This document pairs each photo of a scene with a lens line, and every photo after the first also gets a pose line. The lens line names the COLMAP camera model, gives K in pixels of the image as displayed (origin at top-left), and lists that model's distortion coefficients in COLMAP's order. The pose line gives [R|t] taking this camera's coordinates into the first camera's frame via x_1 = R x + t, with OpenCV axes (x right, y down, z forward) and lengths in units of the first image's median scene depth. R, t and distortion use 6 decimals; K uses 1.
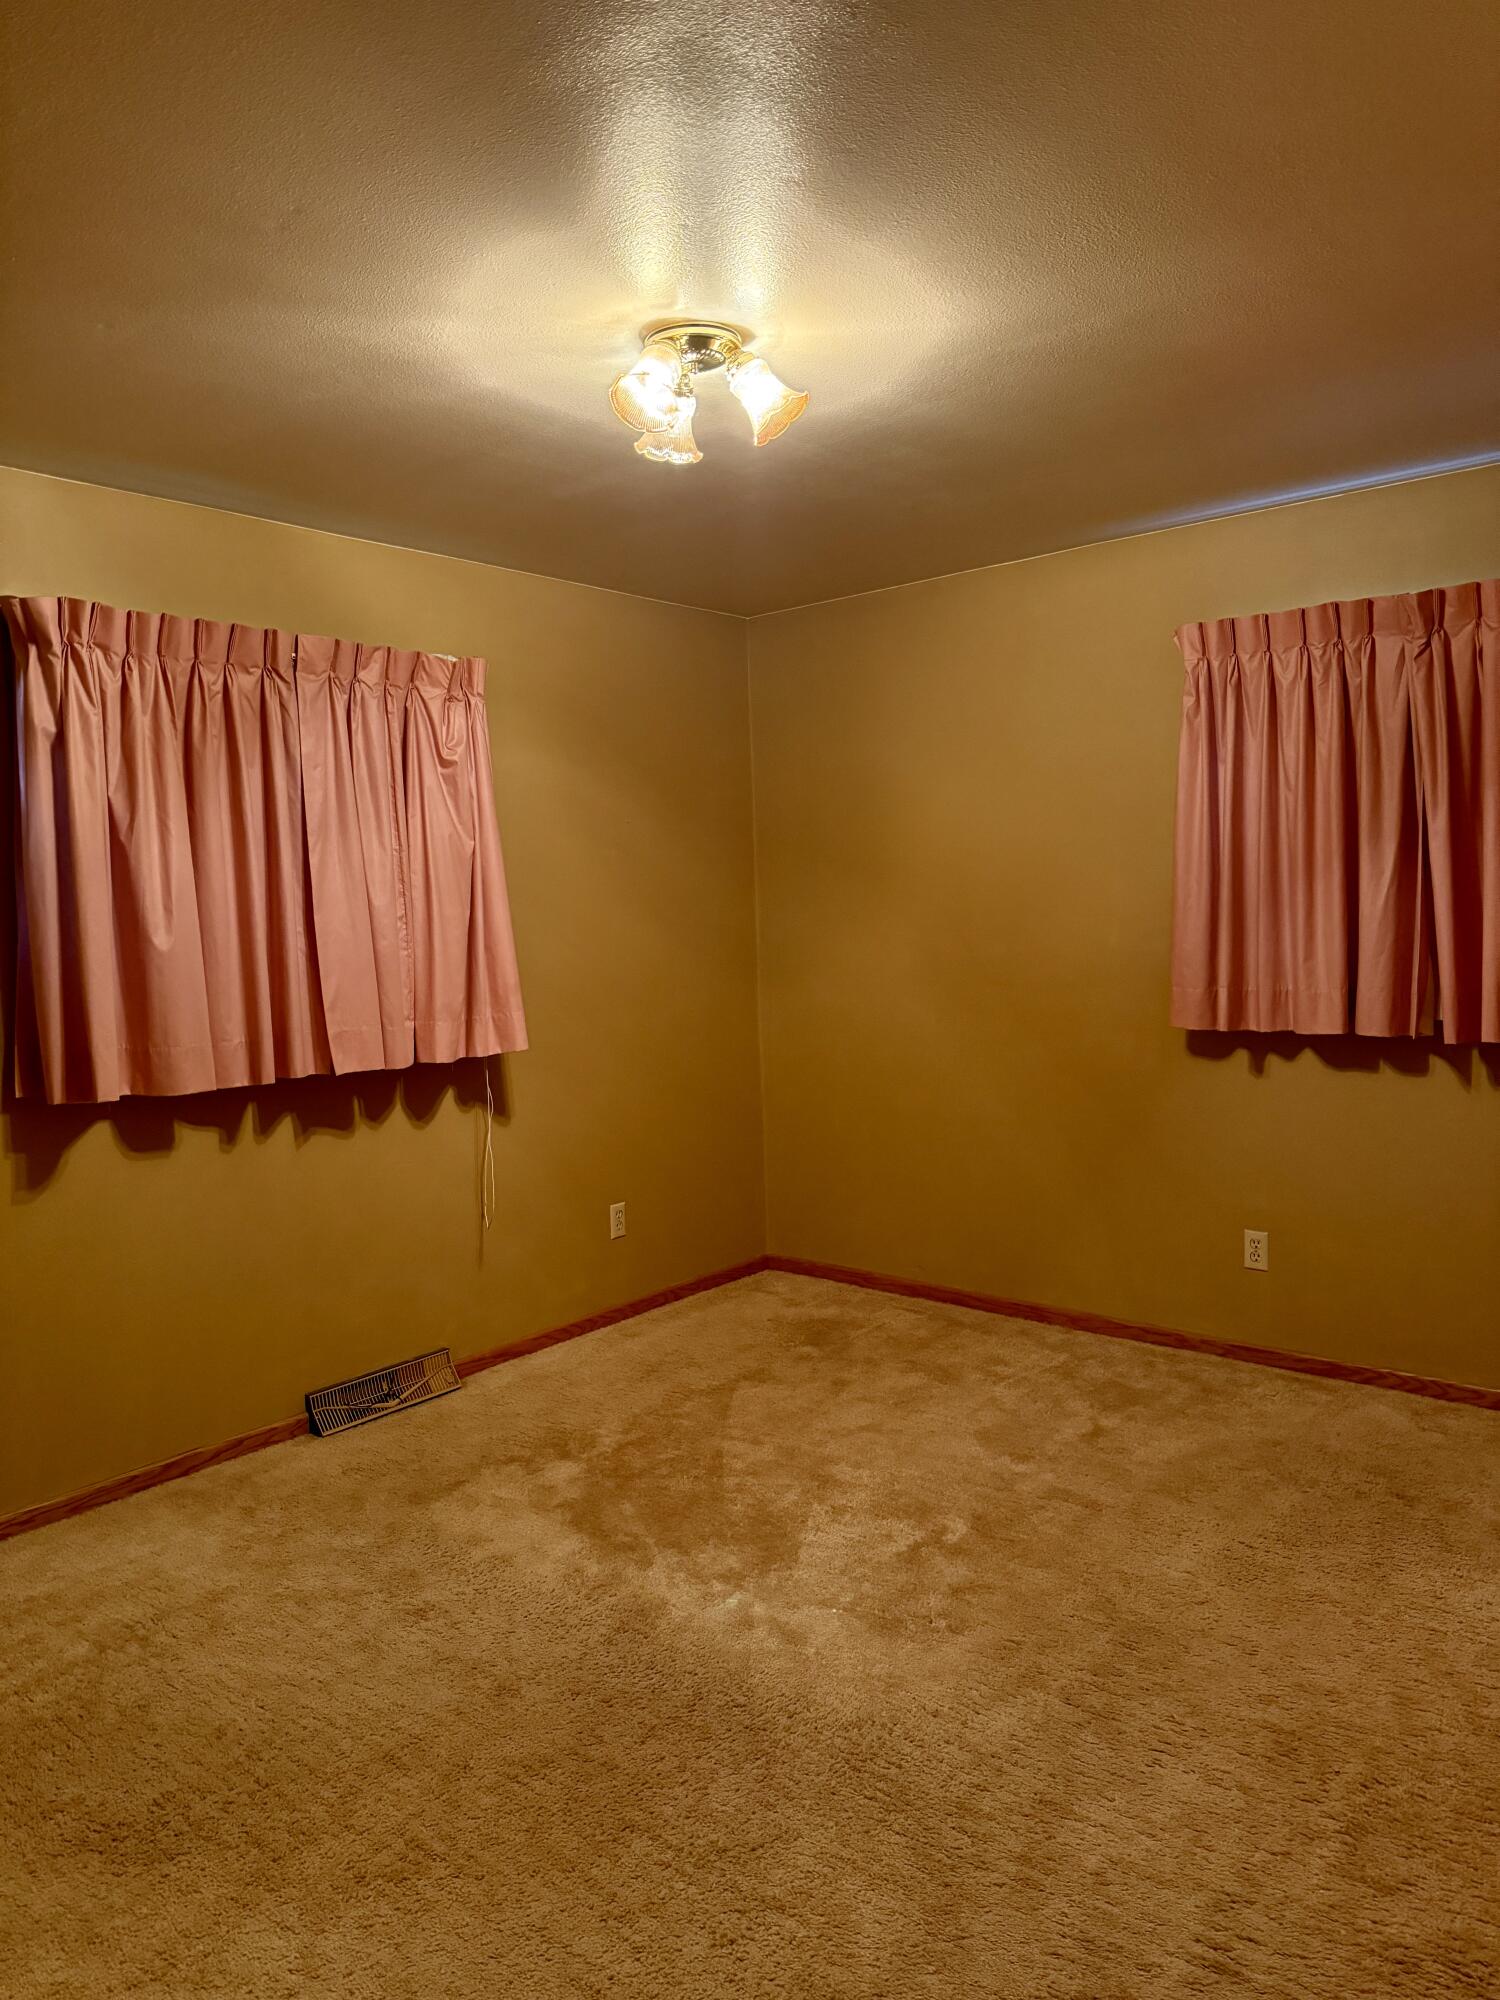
lens RADIAL K [[1416.0, 0, 747.5], [0, 1416.0, 997.2], [0, 0, 1]] dist [0.030735, -0.051602]
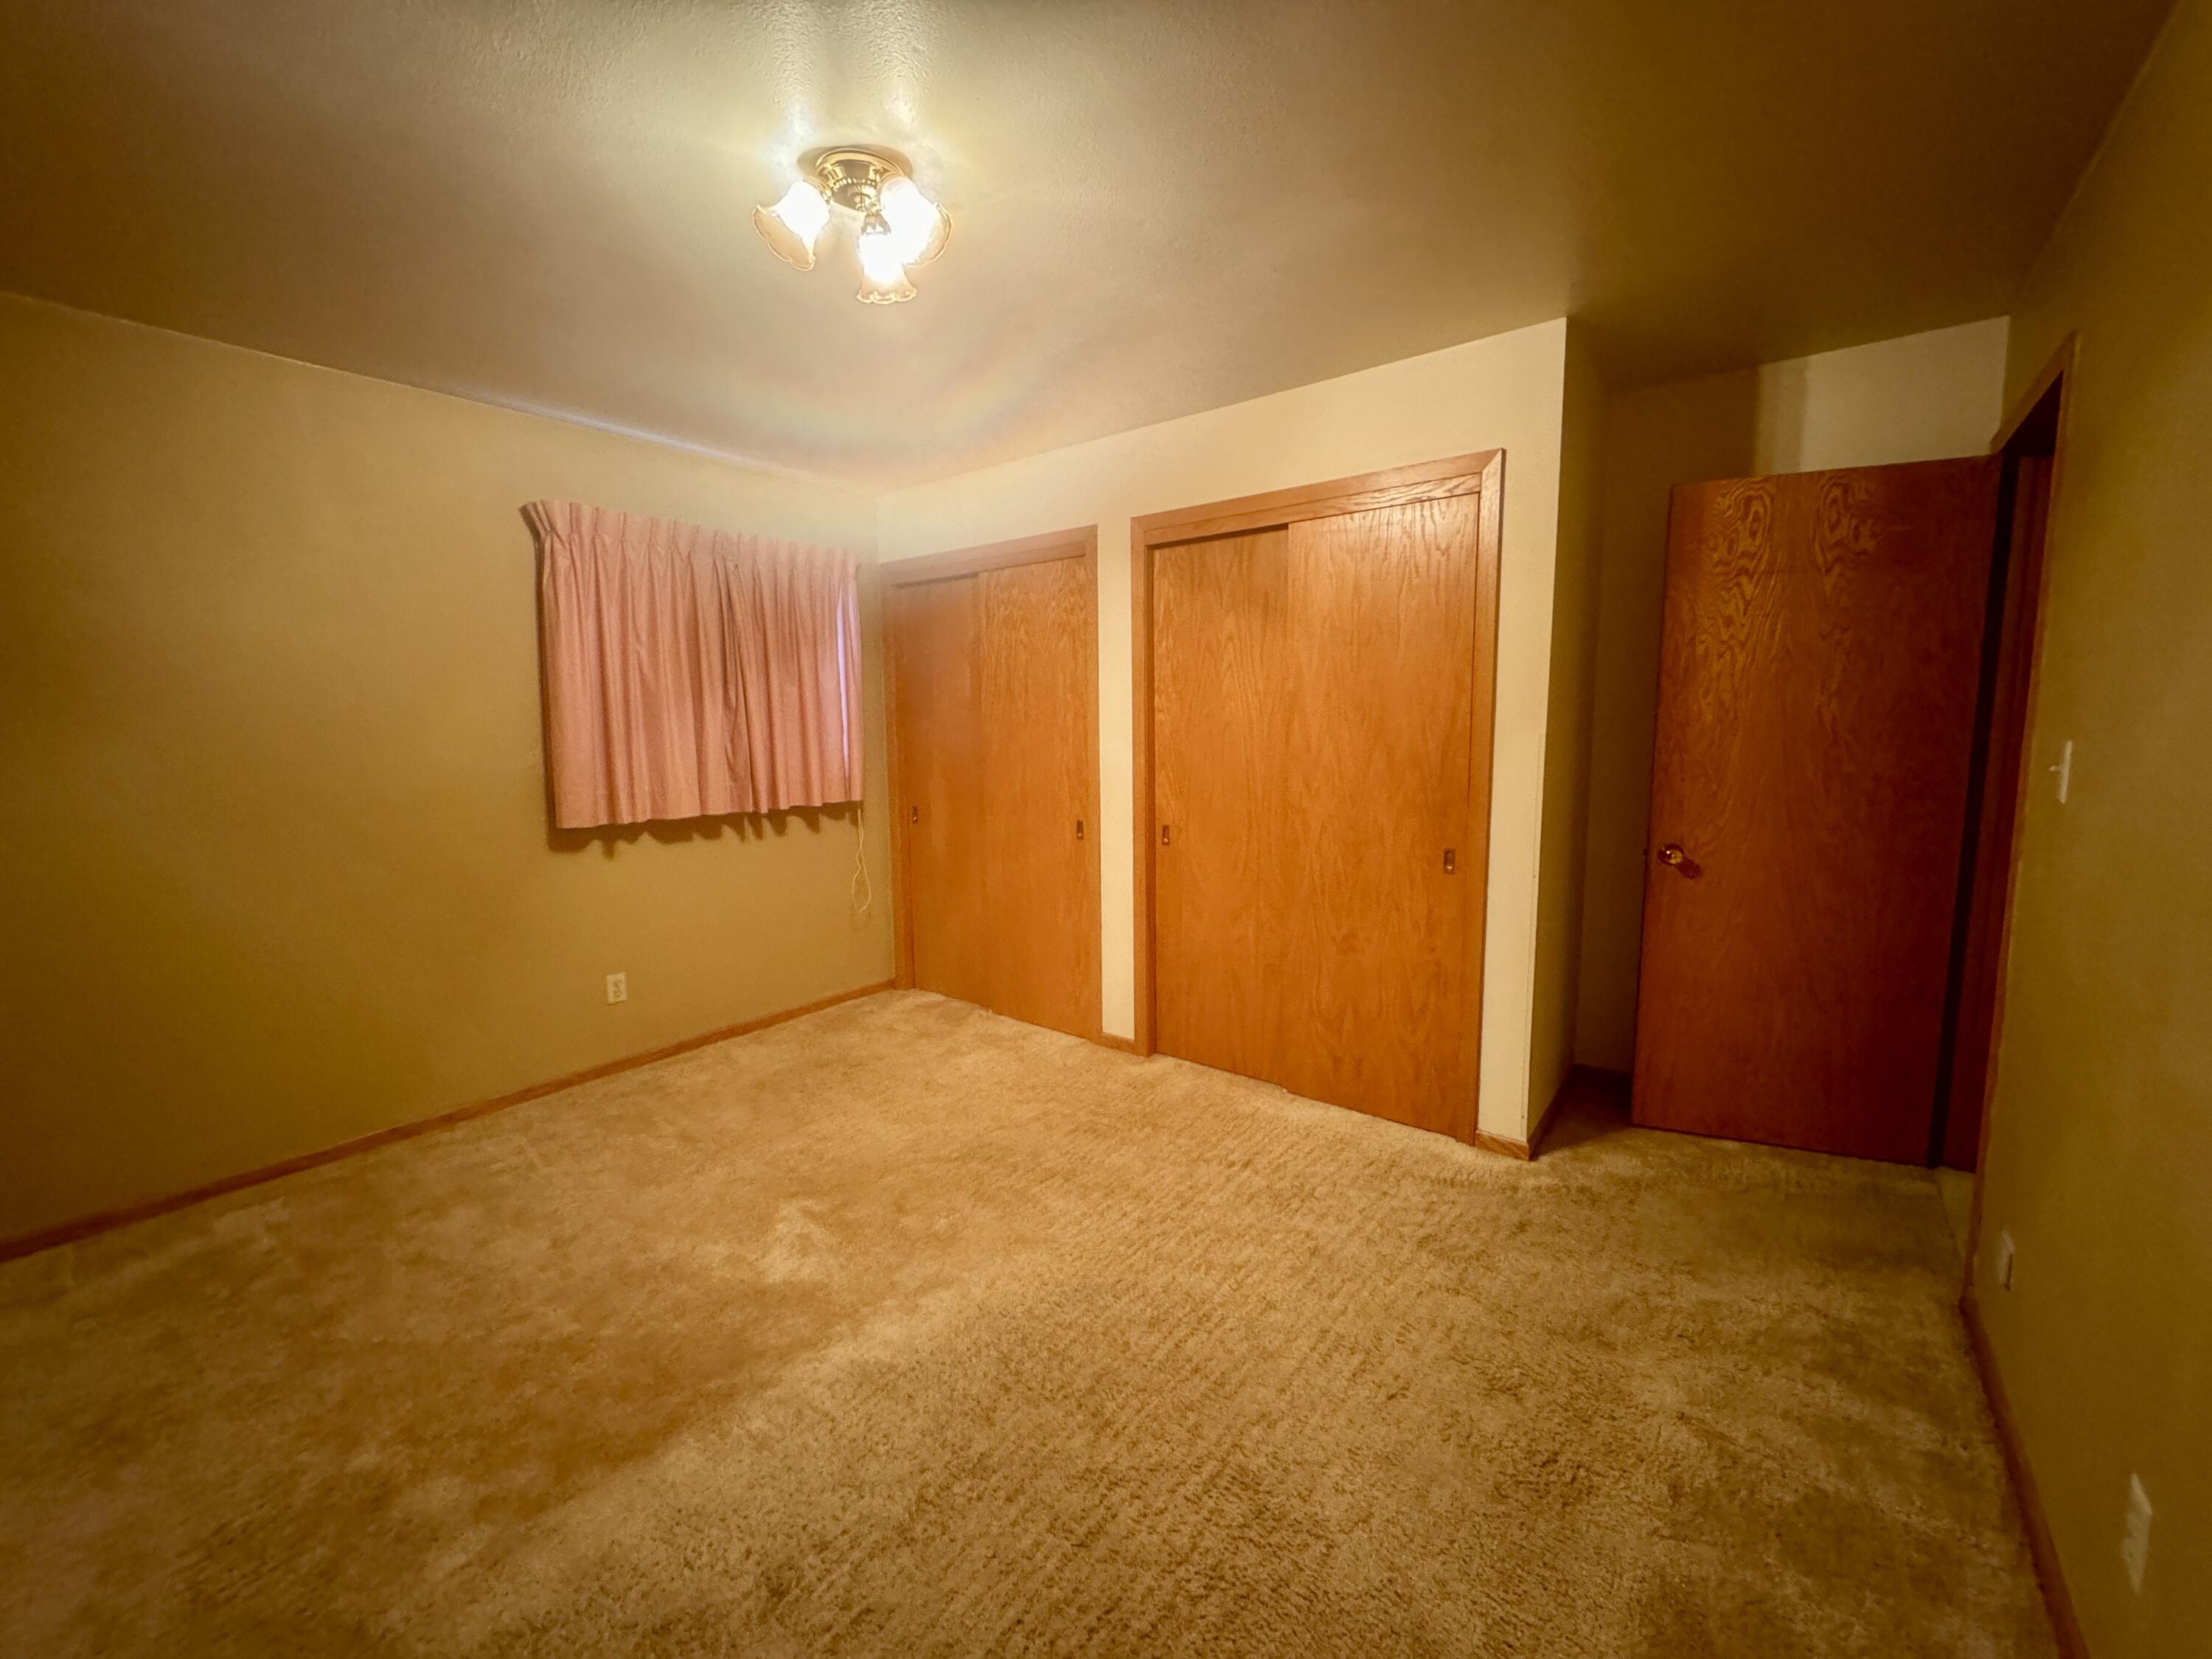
lens RADIAL K [[884.5, 0, 1099.8], [0, 884.5, 823.7], [0, 0, 1]] dist [0.001116, 0.000236]
pose [[-0.043316, -0.082703, 0.995632, -0.511400], [0.088043, 0.992374, 0.086263, -0.008881], [-0.995174, 0.091395, -0.035705, 0.598941]]
